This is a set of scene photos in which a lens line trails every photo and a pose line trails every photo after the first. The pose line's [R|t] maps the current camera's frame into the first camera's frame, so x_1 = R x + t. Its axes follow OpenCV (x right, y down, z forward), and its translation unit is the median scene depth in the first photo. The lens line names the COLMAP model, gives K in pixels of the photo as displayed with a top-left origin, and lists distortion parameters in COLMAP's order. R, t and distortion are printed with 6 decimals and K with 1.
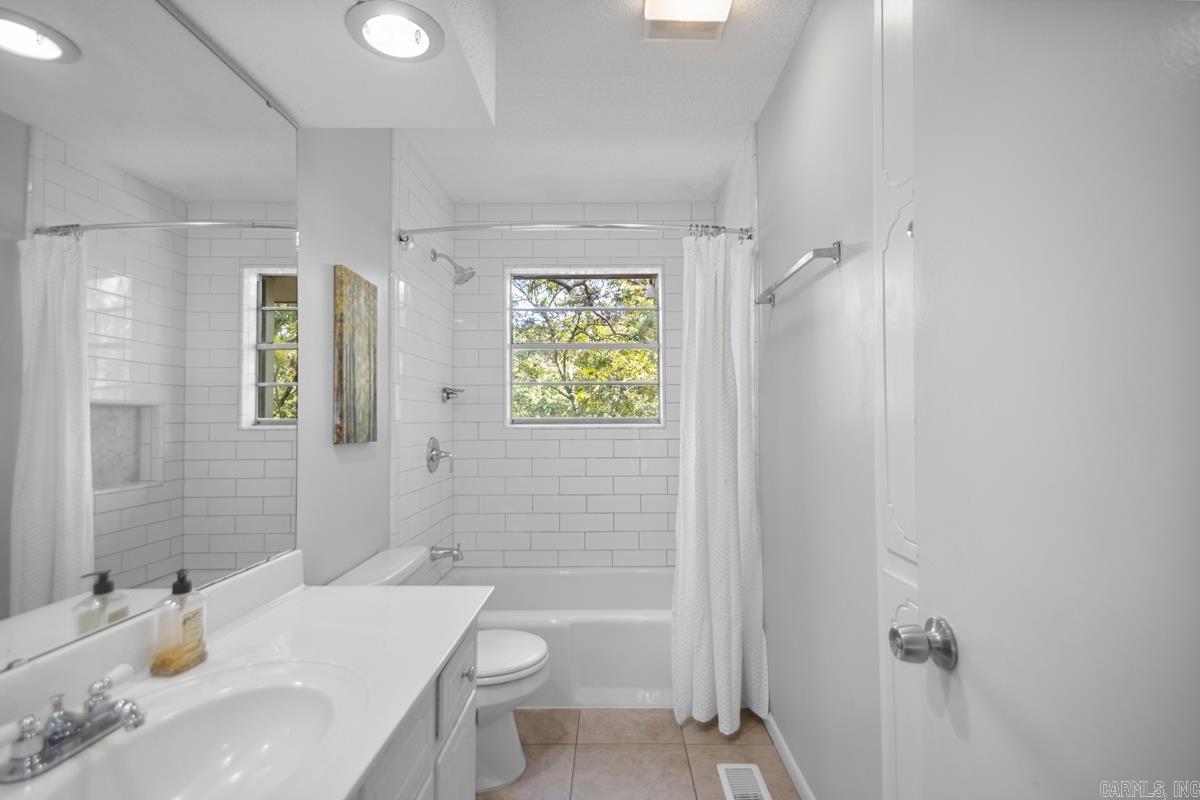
lens RADIAL K [[556.9, 0, 610.1], [0, 556.9, 392.3], [0, 0, 1]] dist [0.036943, -0.017700]
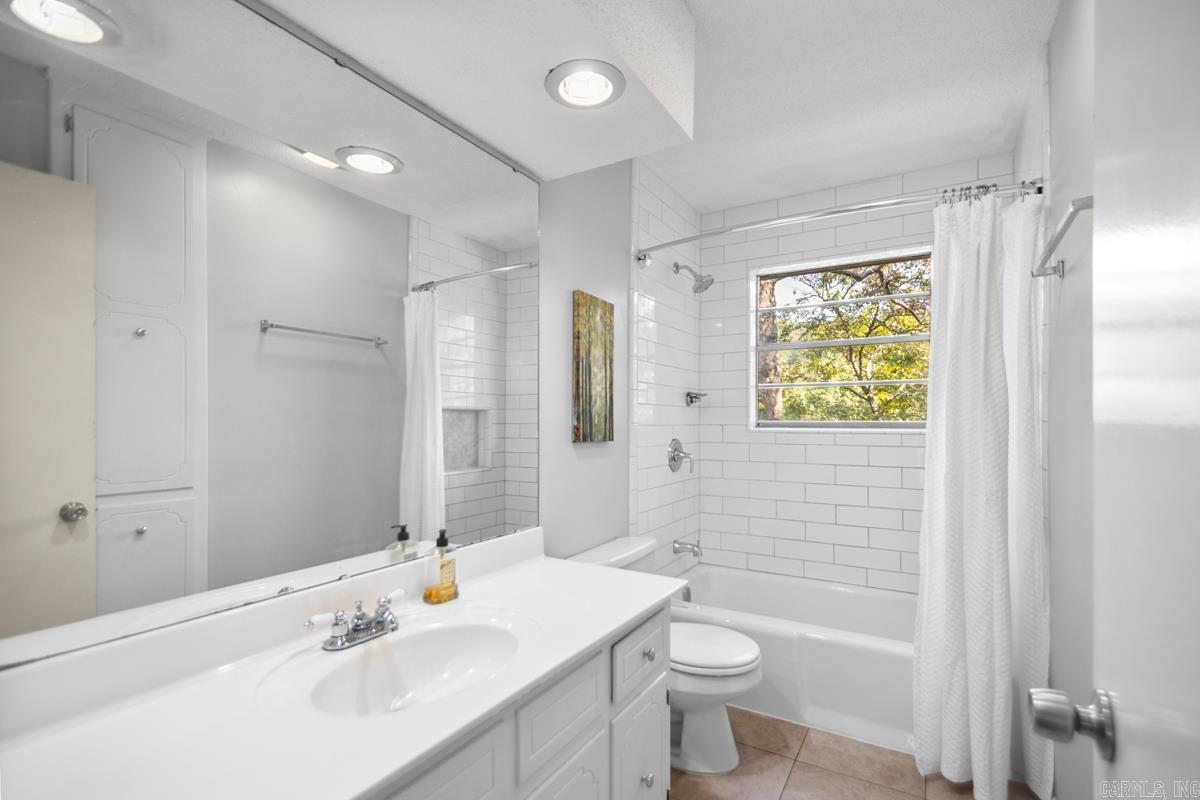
lens RADIAL K [[556.9, 0, 602.1], [0, 556.9, 403.4], [0, 0, 1]] dist [0.036943, -0.017700]
pose [[0.865137, -0.011161, -0.501411, 0.132038], [0.018462, 0.999783, 0.009600, 0.000040], [0.501195, -0.017562, 0.865156, 0.009719]]
